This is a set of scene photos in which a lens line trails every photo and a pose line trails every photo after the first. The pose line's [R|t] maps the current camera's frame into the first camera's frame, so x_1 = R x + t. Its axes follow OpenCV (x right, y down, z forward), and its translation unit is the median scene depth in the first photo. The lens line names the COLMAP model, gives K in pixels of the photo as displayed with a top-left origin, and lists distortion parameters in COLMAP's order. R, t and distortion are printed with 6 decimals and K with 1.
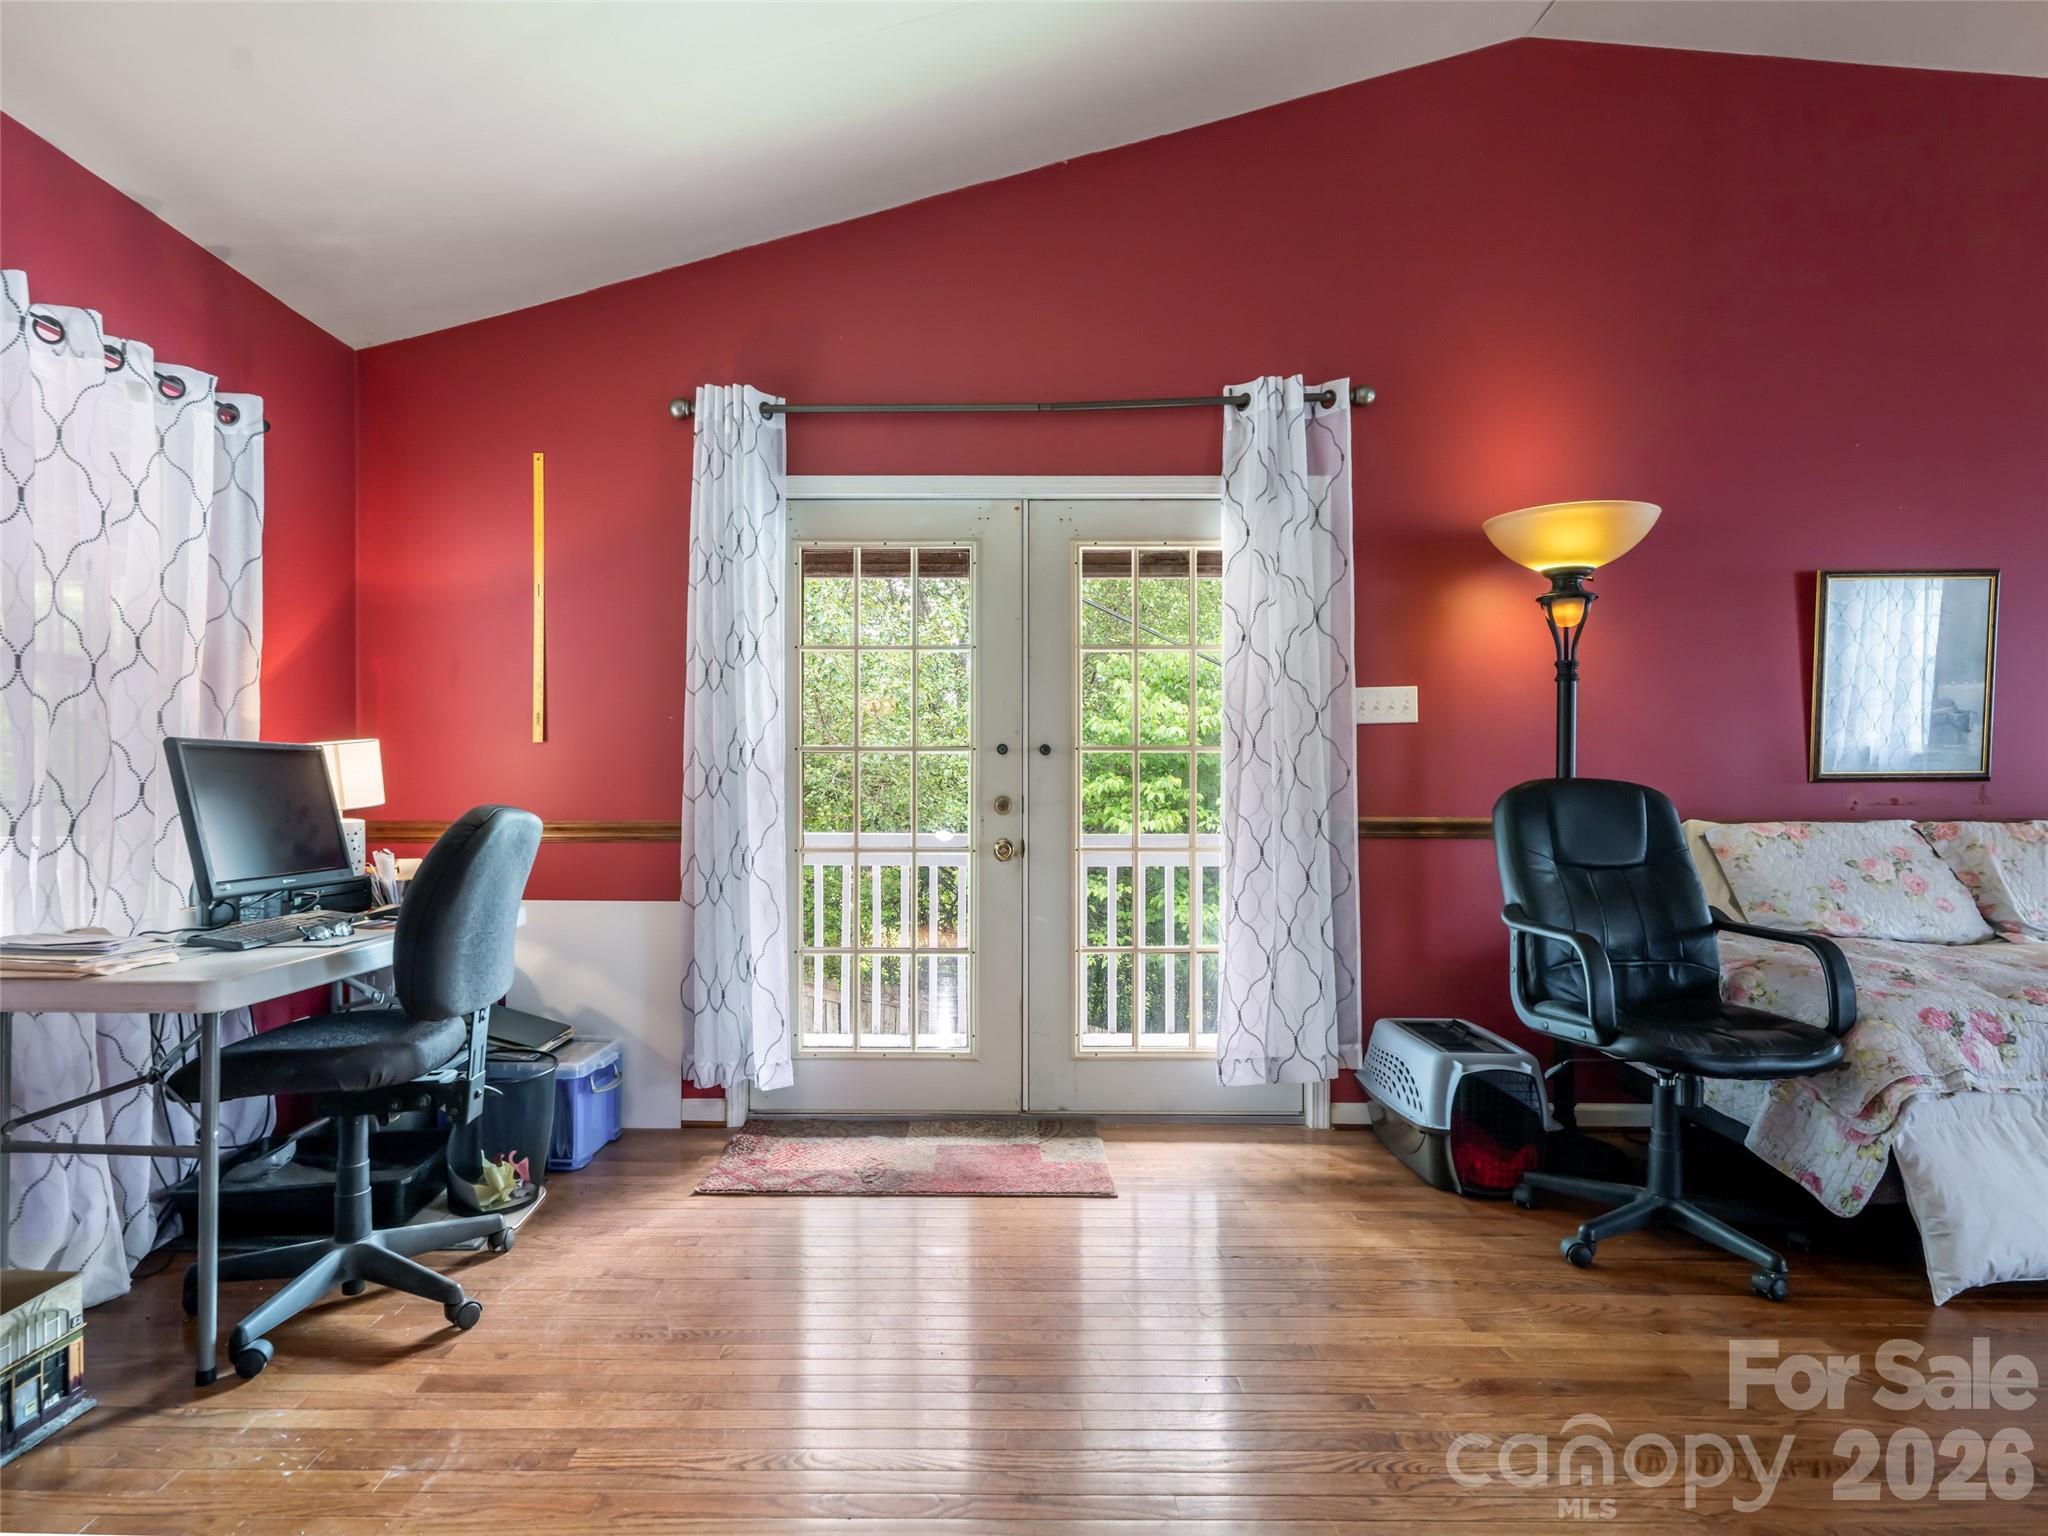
lens RADIAL K [[1173.3, 0, 1018.2], [0, 1173.3, 766.8], [0, 0, 1]] dist [0.001386, 0.001332]
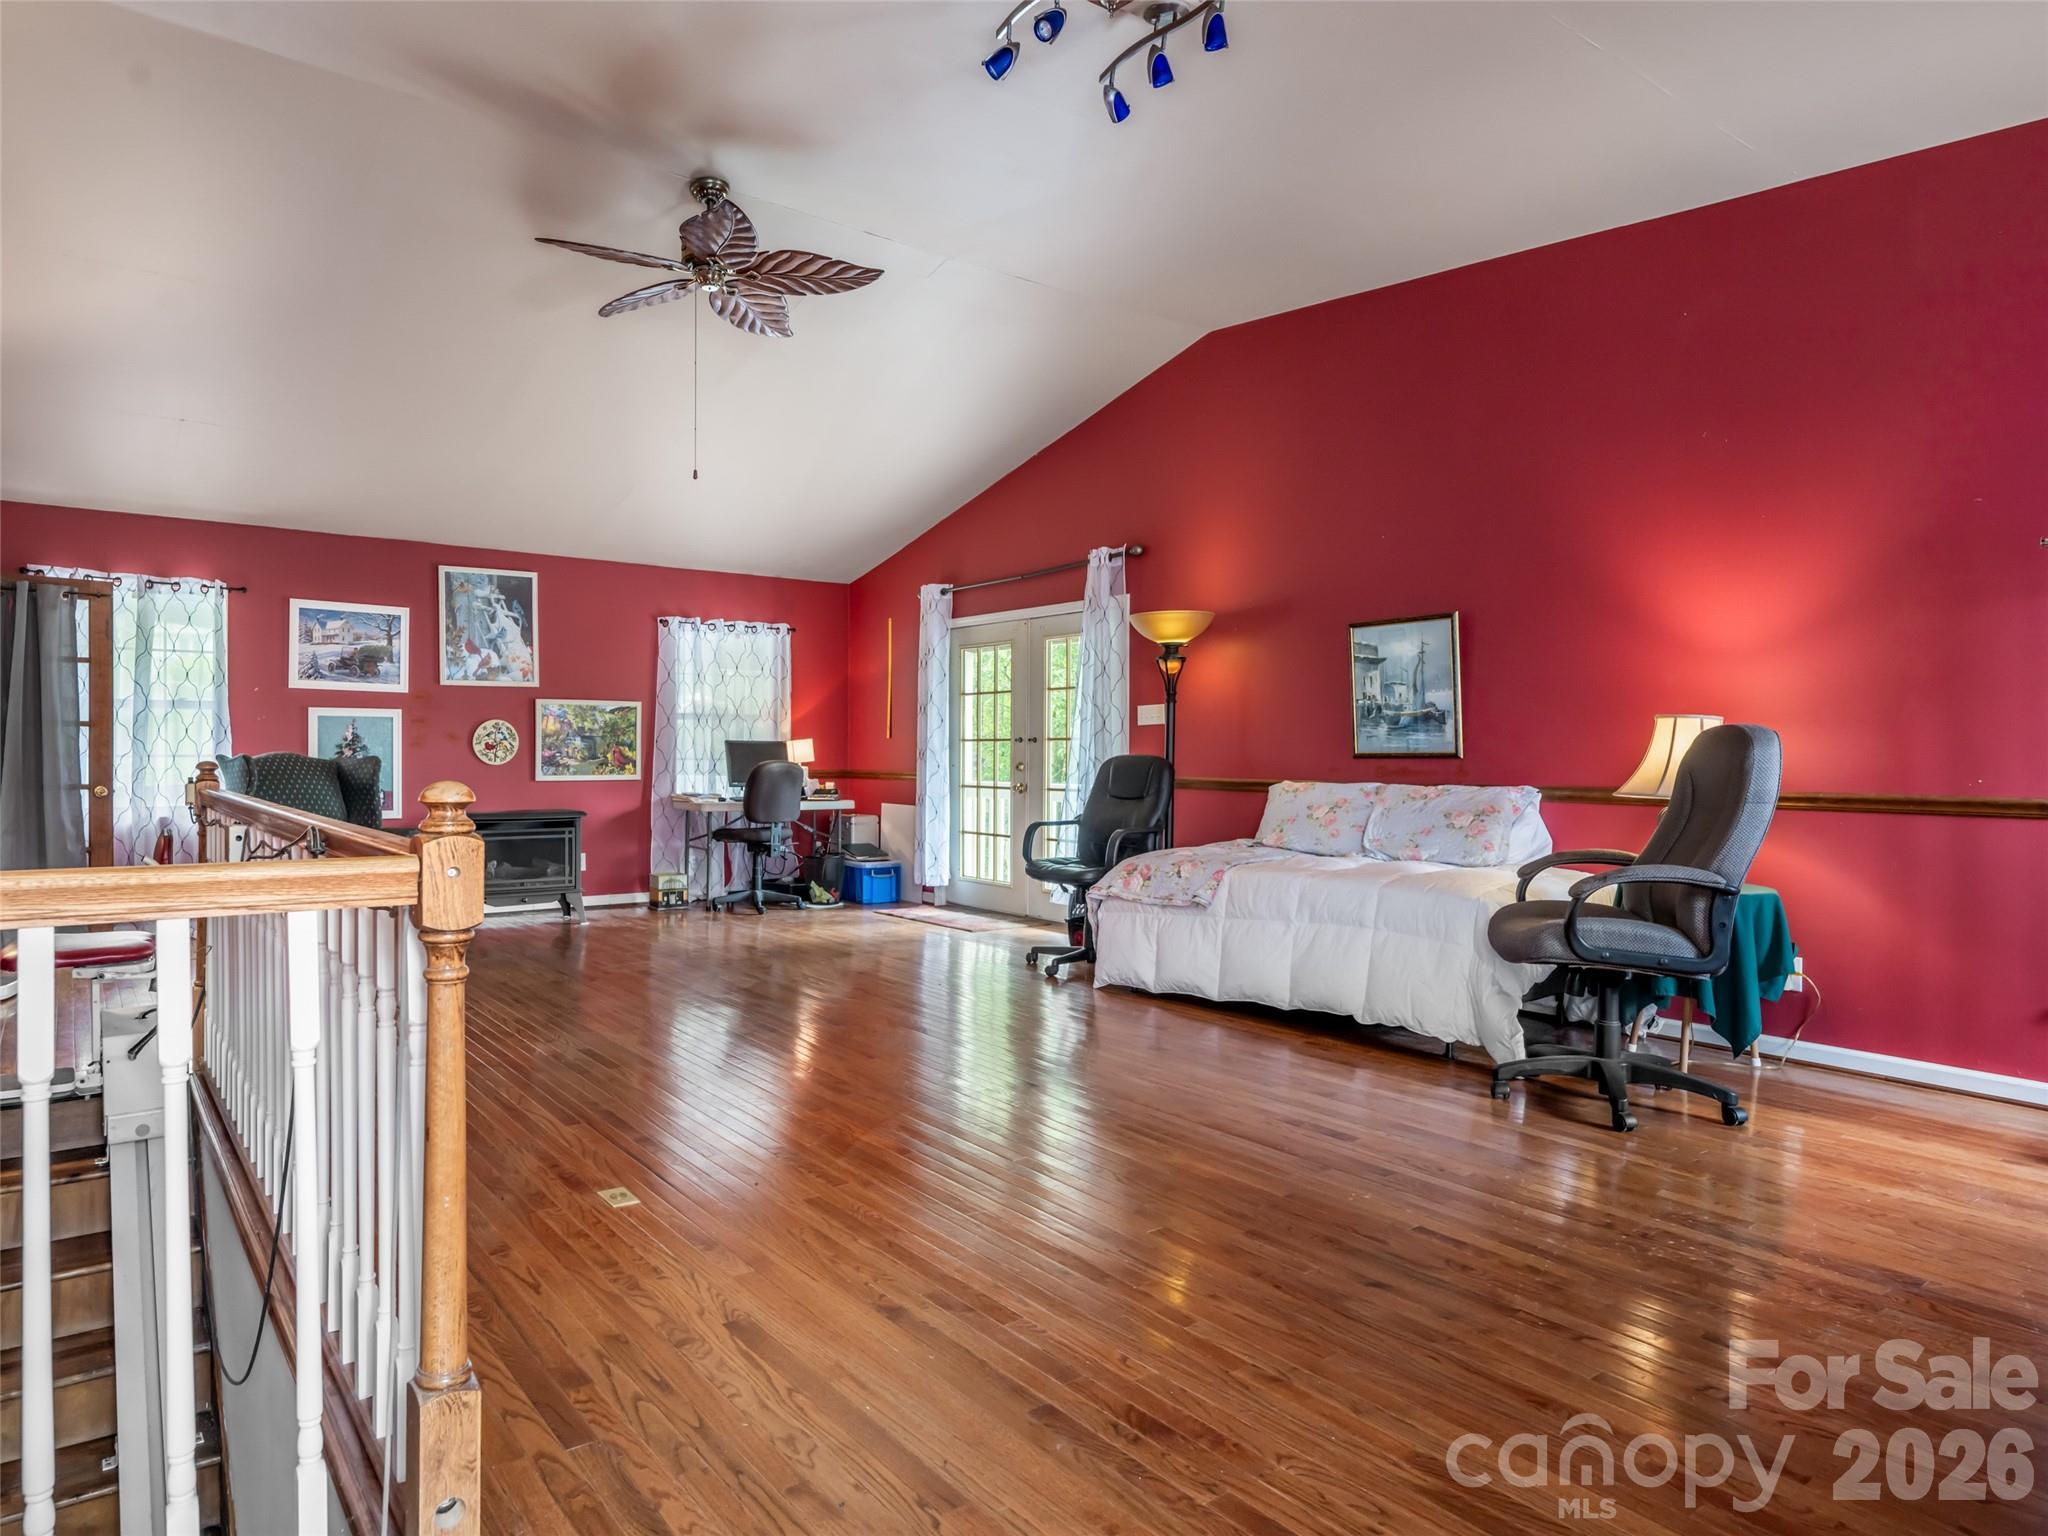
lens RADIAL K [[1217.1, 0, 1023.5], [0, 1217.1, 767.9], [0, 0, 1]] dist [-0.001310, -0.000245]
pose [[0.631707, 0.013587, -0.775088, 1.713700], [0.010260, 0.999612, 0.025885, -0.020413], [0.775139, -0.024304, 0.631323, -0.383540]]
